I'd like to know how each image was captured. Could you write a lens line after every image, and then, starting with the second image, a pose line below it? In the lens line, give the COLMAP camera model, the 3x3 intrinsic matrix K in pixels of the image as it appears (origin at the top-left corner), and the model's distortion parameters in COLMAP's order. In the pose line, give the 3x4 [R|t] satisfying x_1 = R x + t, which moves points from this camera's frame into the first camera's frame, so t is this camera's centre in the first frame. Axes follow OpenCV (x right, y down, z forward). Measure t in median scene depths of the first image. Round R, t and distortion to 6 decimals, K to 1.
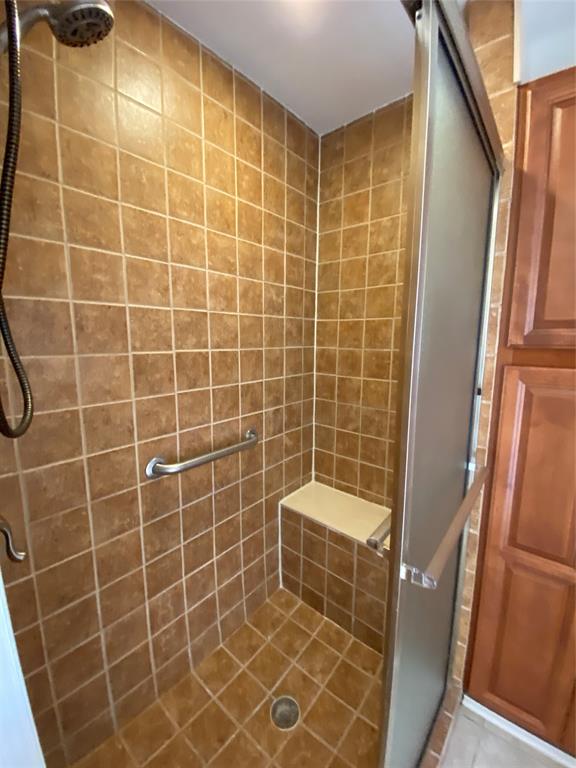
lens RADIAL K [[309.0, 0, 288.0], [0, 309.0, 384.0], [0, 0, 1]] dist [0.026255, -0.028149]
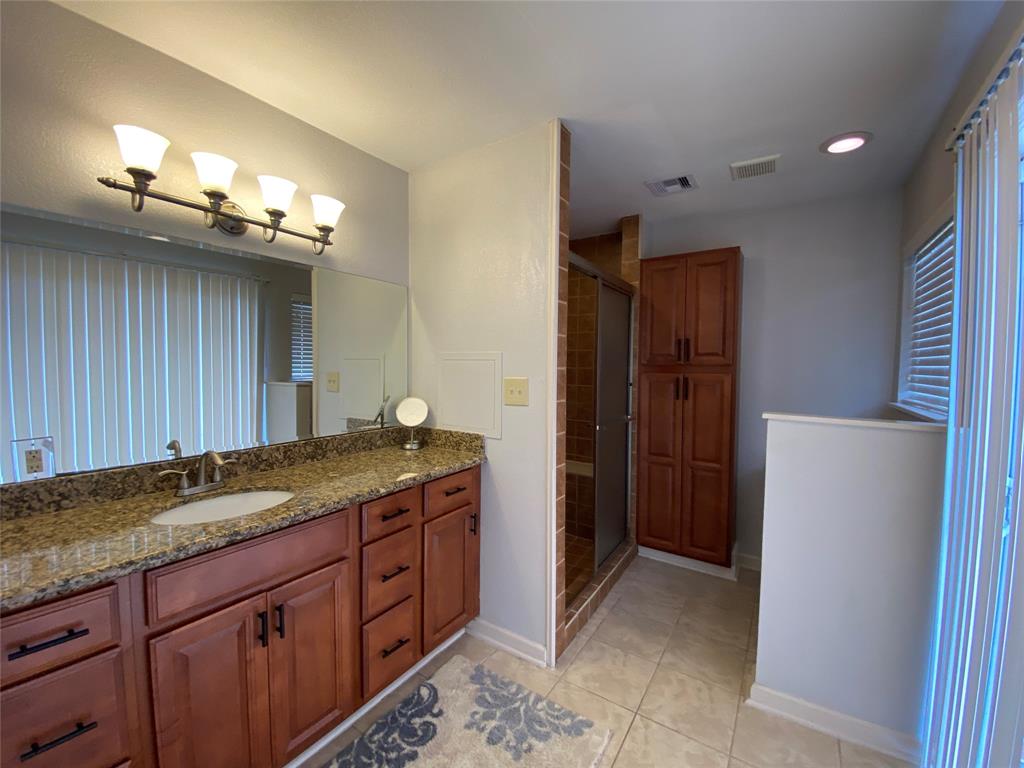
lens RADIAL K [[412.0, 0, 510.7], [0, 412.0, 379.8], [0, 0, 1]] dist [0.026255, -0.028149]
pose [[0.991922, 0.002973, 0.126811, -0.661601], [0.010979, 0.993961, -0.109180, 0.320833], [-0.126370, 0.109690, 0.985900, -1.928455]]
